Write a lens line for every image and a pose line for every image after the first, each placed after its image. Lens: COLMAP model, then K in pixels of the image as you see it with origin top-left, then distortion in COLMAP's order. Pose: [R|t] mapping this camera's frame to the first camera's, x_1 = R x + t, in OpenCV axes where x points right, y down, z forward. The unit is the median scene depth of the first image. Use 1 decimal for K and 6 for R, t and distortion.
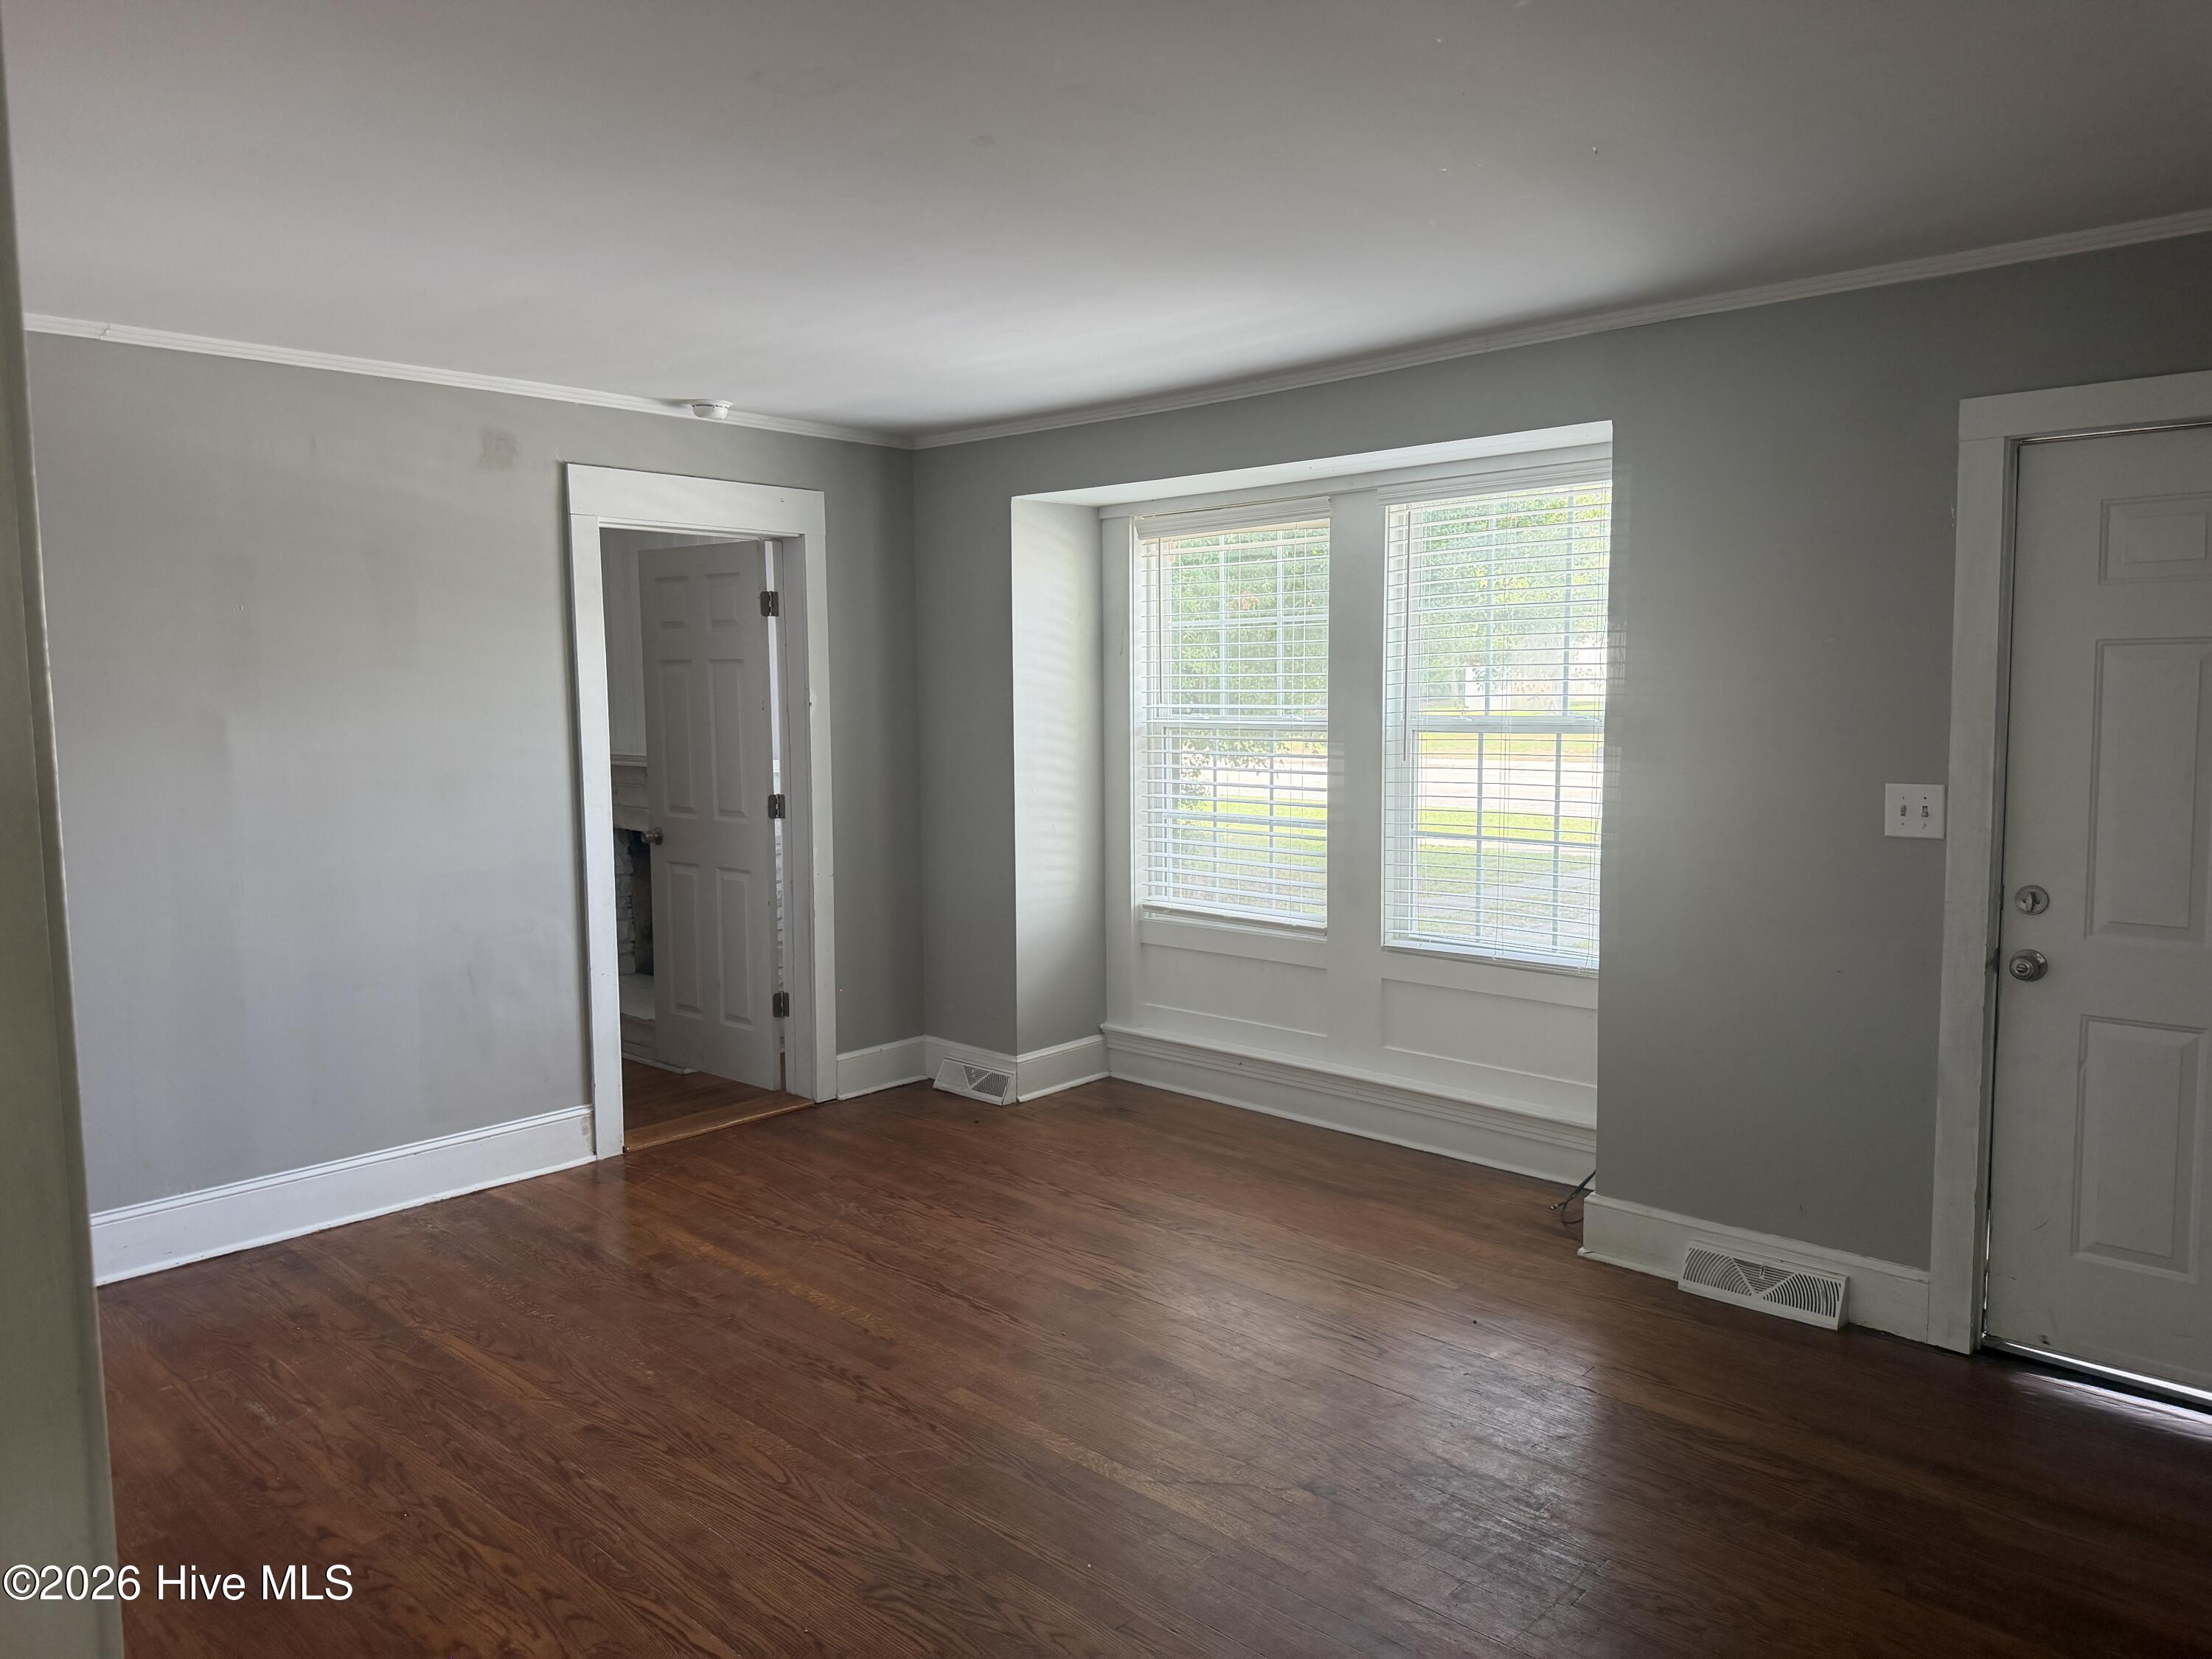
lens RADIAL K [[1540.4, 0, 1106.0], [0, 1540.4, 829.5], [0, 0, 1]] dist [0.003226, 0.000488]
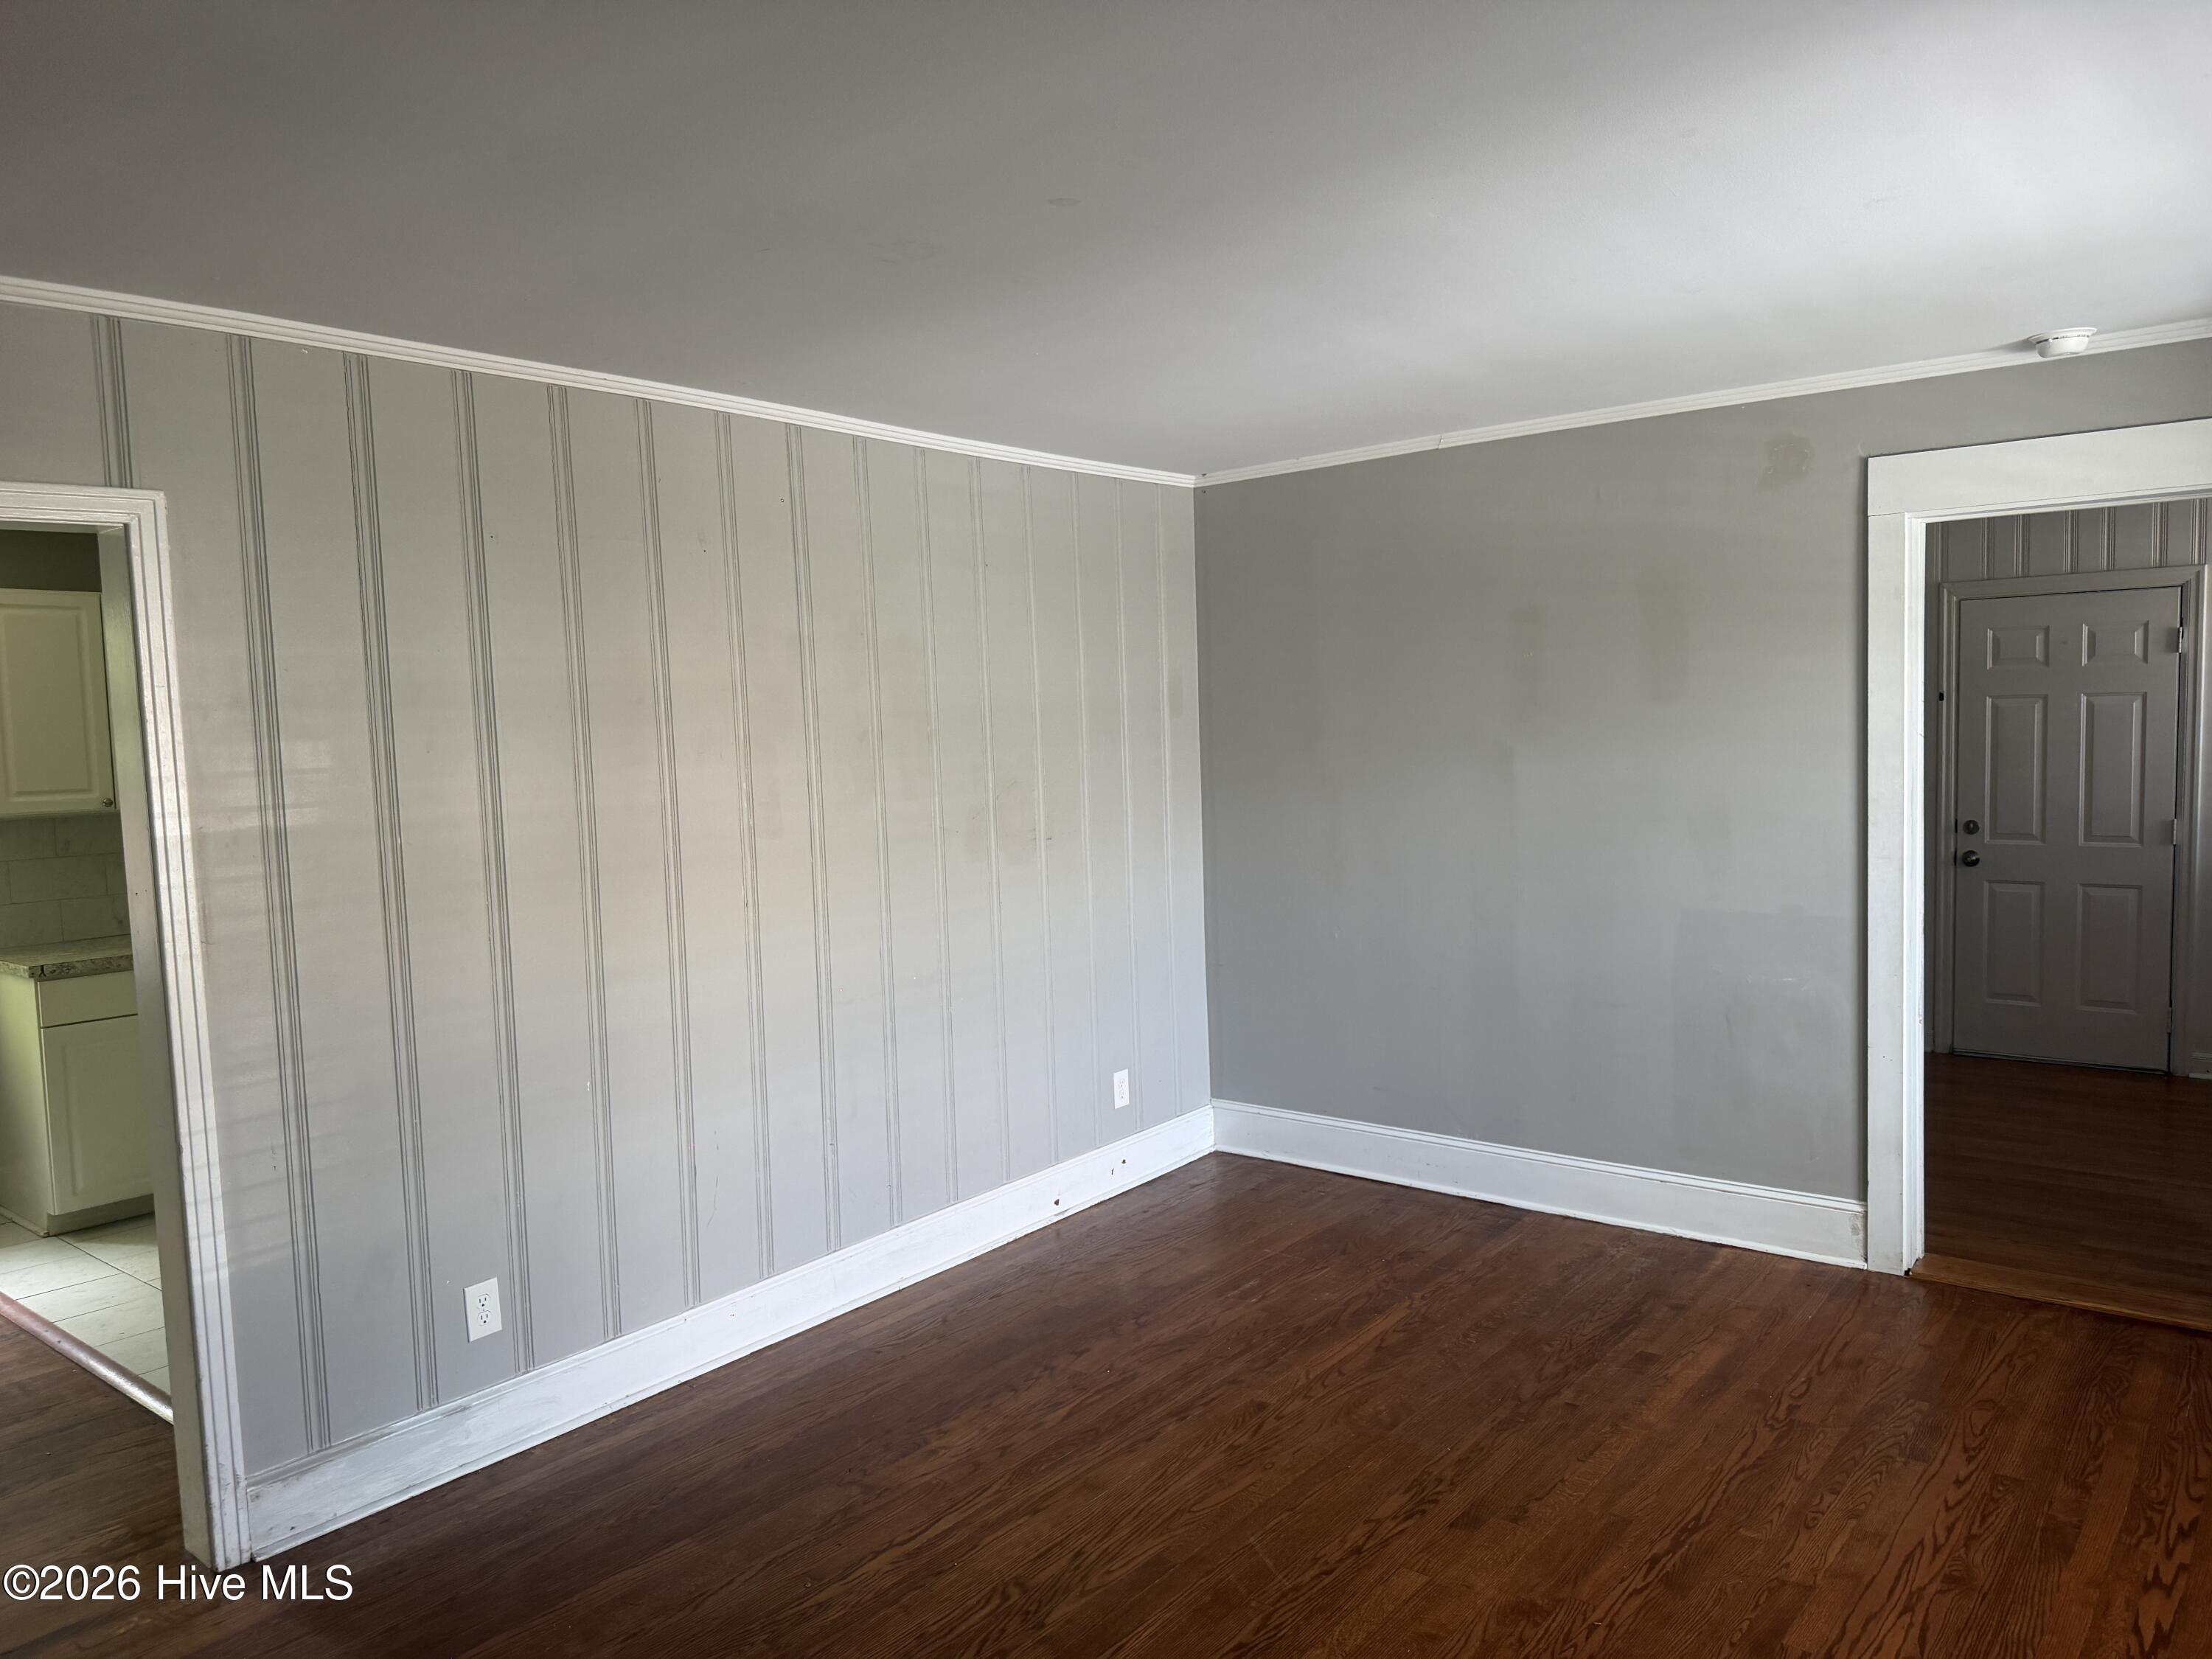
lens RADIAL K [[1540.4, 0, 1106.0], [0, 1540.4, 829.5], [0, 0, 1]] dist [0.003226, 0.000488]
pose [[0.080186, 0.076785, -0.993818, 0.535179], [-0.064814, 0.995320, 0.071672, -0.071308], [0.994670, 0.058666, 0.084787, 0.564664]]
